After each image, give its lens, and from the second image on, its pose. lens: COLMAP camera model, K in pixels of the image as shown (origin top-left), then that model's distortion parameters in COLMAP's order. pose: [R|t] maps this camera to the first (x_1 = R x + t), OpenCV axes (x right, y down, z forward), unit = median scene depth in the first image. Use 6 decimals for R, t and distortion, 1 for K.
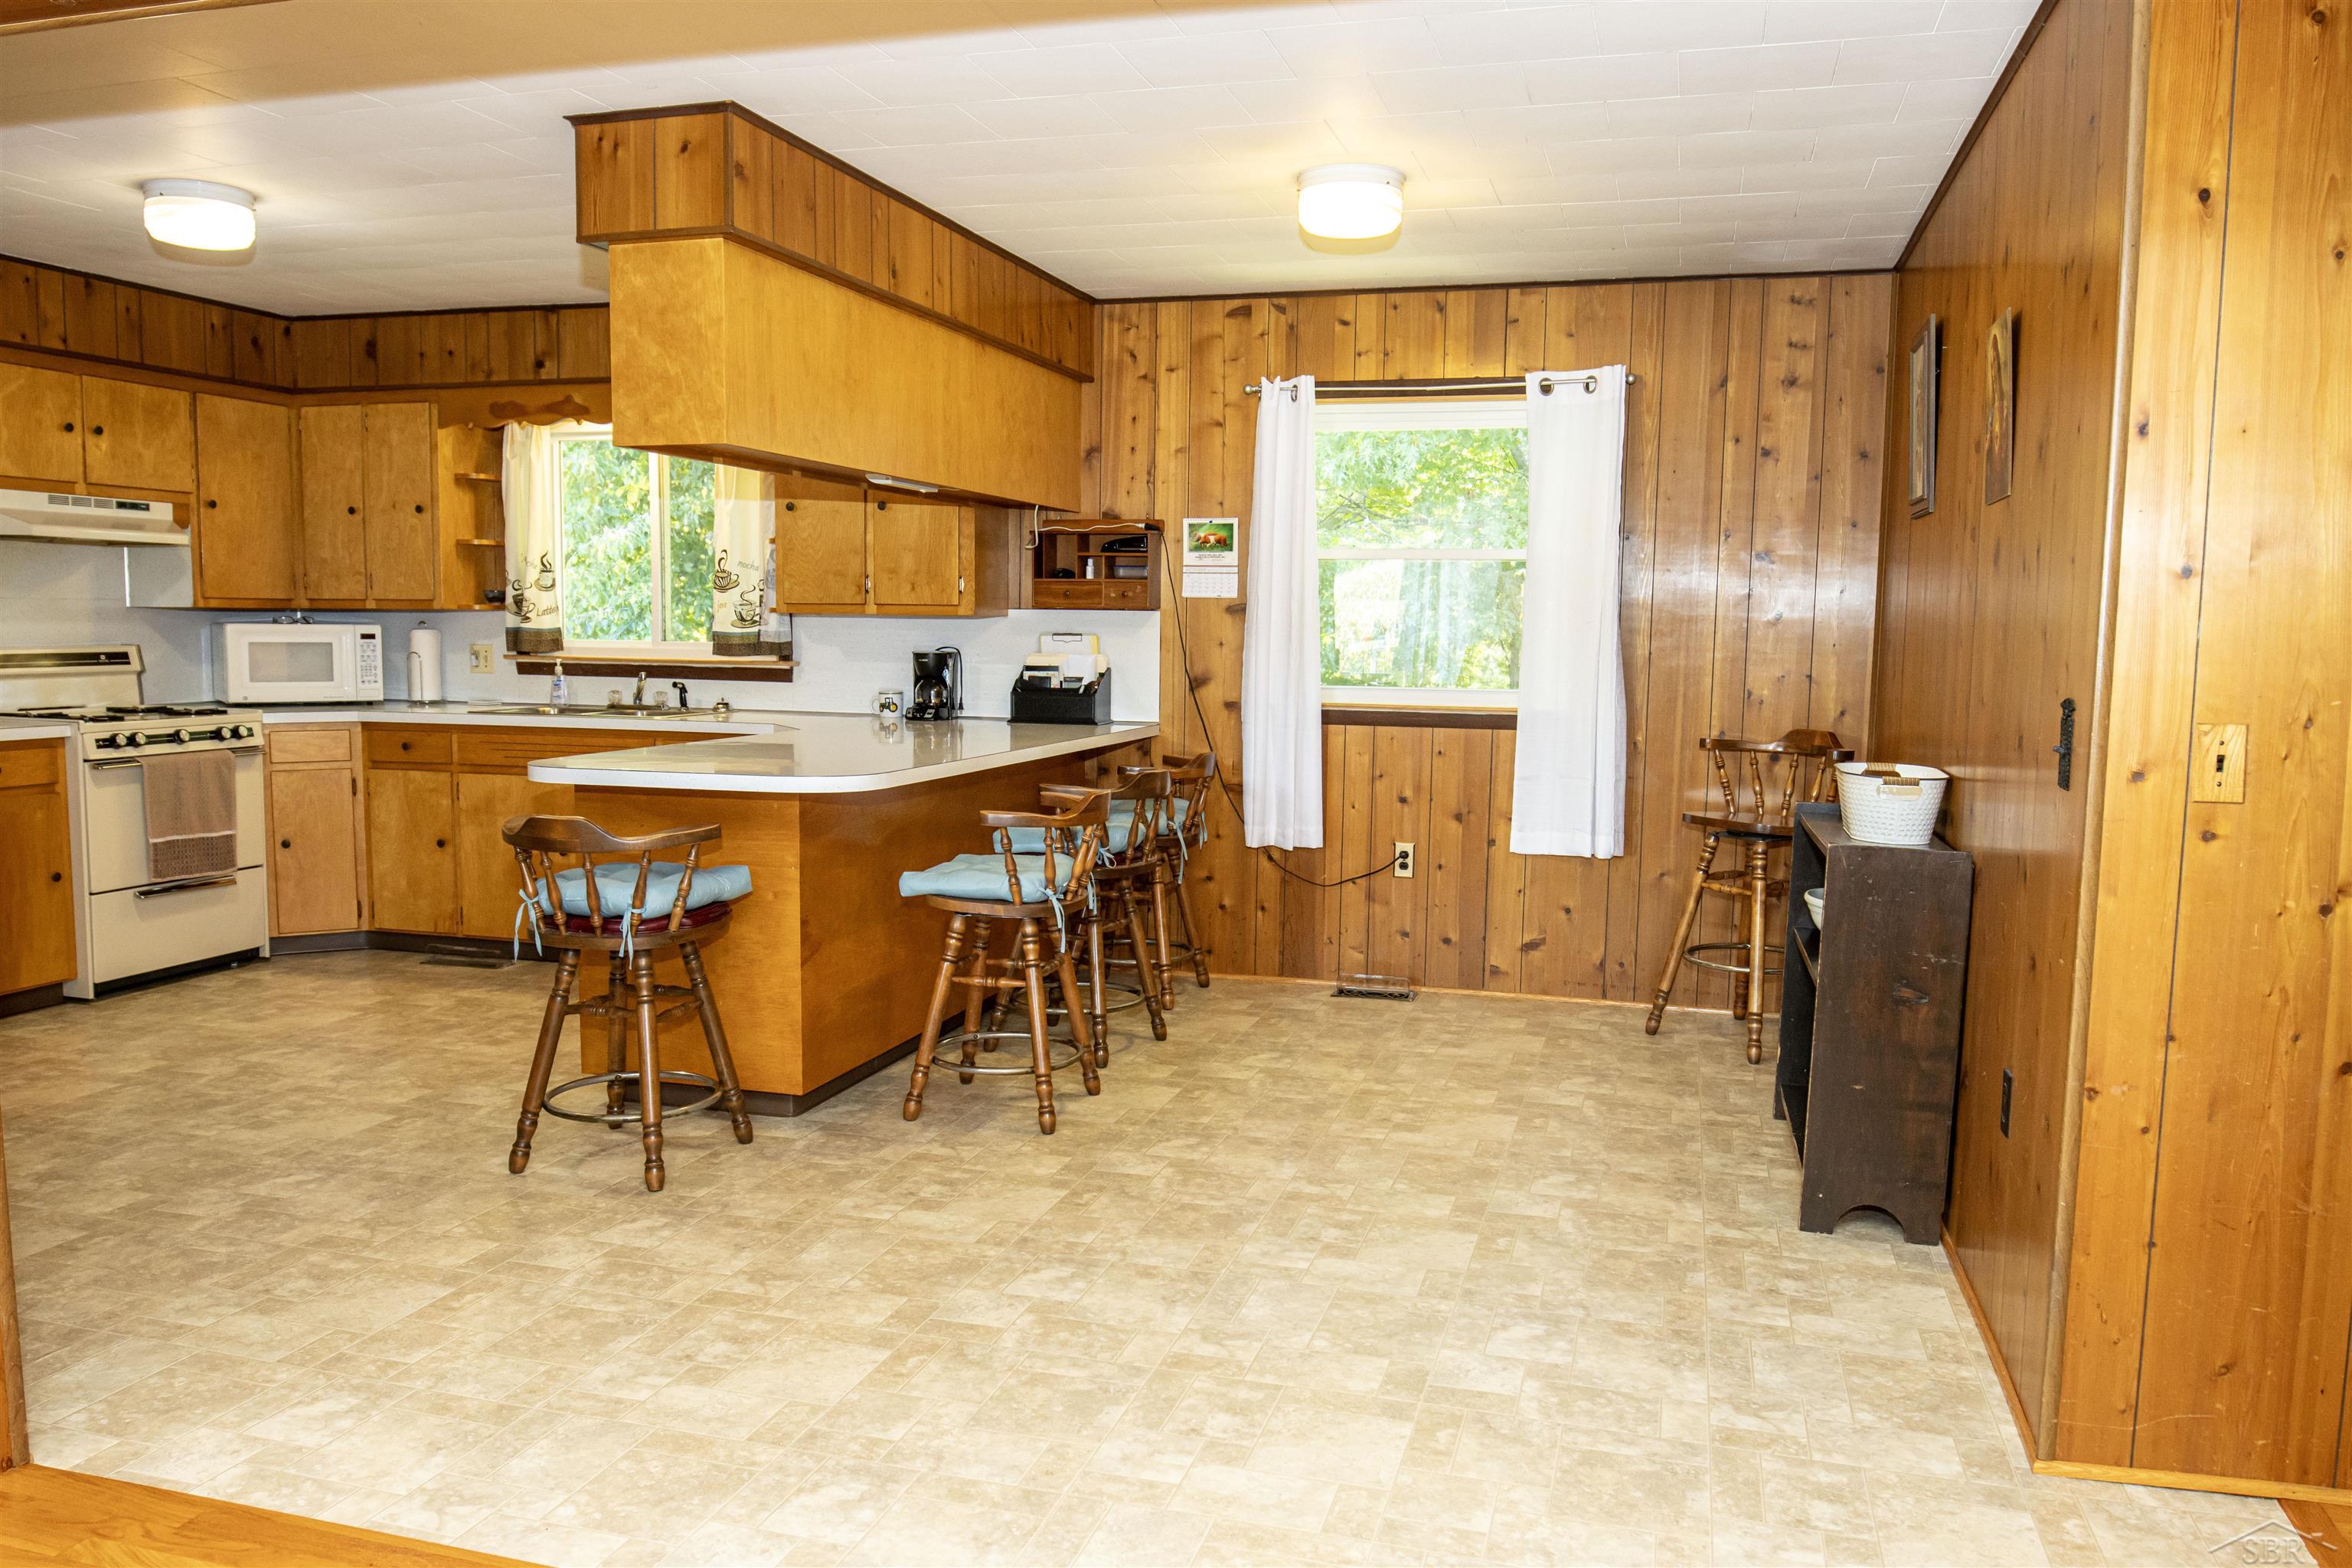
lens RADIAL K [[1685.9, 0, 1181.8], [0, 1685.9, 781.4], [0, 0, 1]] dist [-0.006400, 0.001410]
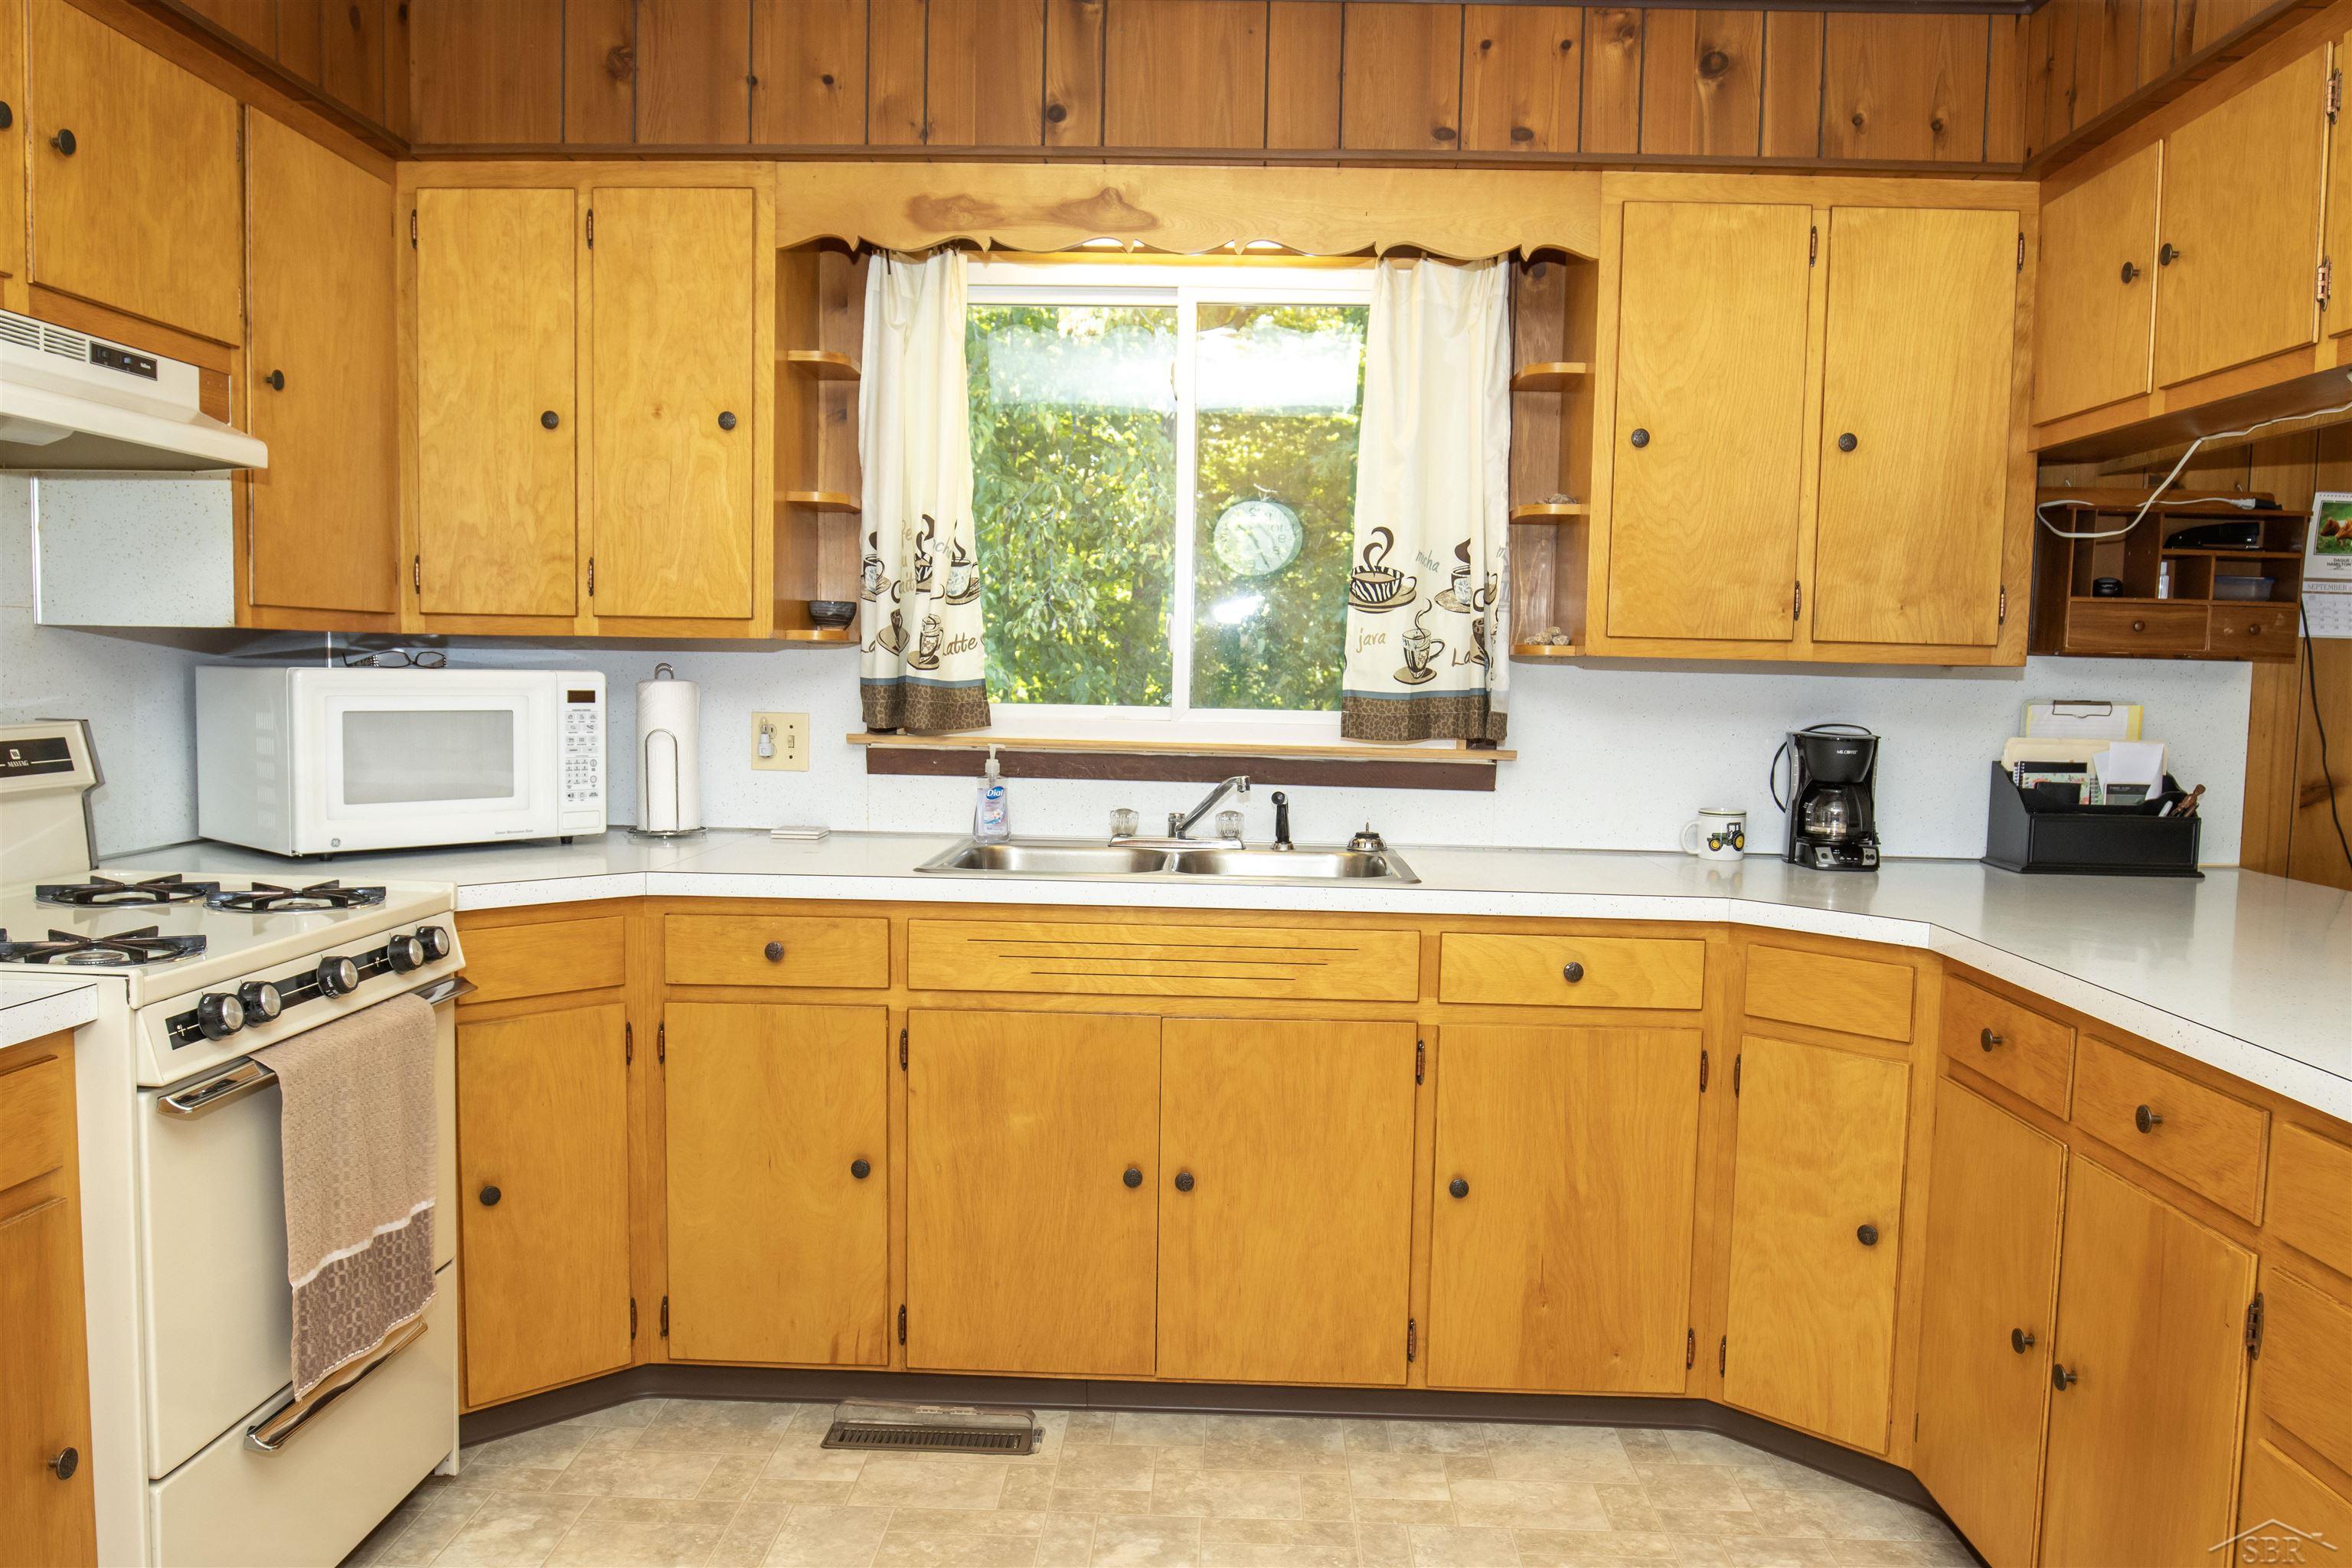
lens RADIAL K [[1685.9, 0, 1173.1], [0, 1685.9, 792.3], [0, 0, 1]] dist [-0.006400, 0.001410]
pose [[0.968101, -0.010604, 0.250337, -0.457257], [0.014236, 0.999818, -0.012702, -0.053735], [-0.250157, 0.015861, 0.968075, 0.533375]]
